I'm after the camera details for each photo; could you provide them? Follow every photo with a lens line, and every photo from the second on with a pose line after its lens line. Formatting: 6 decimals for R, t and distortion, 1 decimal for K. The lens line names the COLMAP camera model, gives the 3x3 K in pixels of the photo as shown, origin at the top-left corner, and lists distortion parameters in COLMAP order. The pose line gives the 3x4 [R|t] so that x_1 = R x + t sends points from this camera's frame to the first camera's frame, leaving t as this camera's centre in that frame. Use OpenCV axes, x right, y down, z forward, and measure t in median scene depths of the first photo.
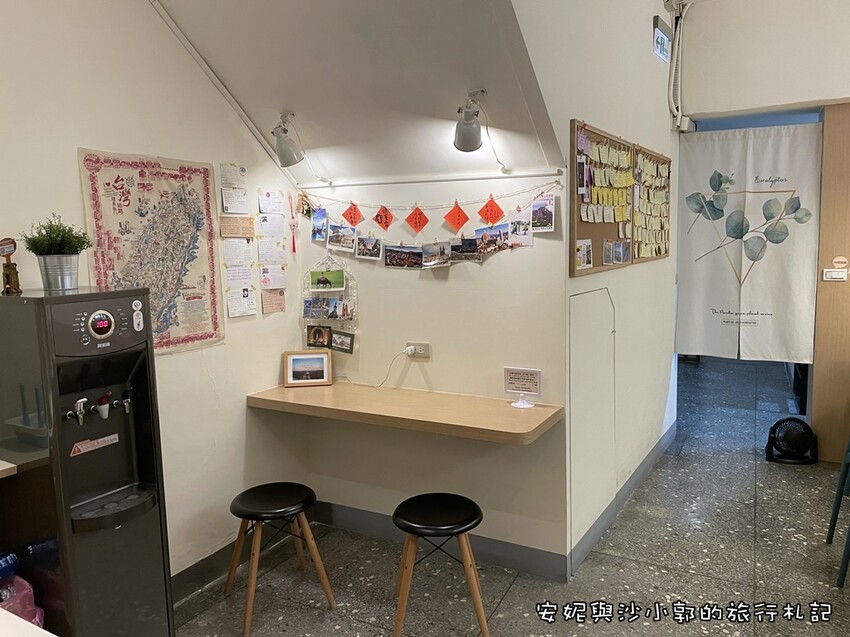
lens RADIAL K [[649.3, 0, 425.0], [0, 649.3, 318.5], [0, 0, 1]] dist [0.087599, -0.119068]
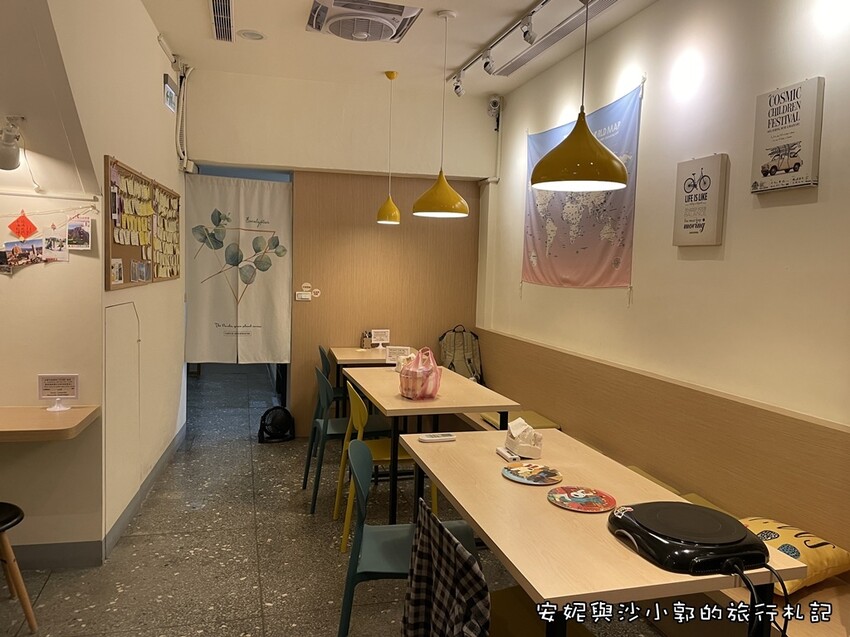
lens RADIAL K [[649.3, 0, 425.0], [0, 649.3, 318.5], [0, 0, 1]] dist [0.087599, -0.119068]
pose [[0.736778, -0.003384, 0.676126, -0.112881], [0.028568, 0.999250, -0.026129, 0.024386], [-0.675531, 0.038567, 0.736322, -0.174257]]
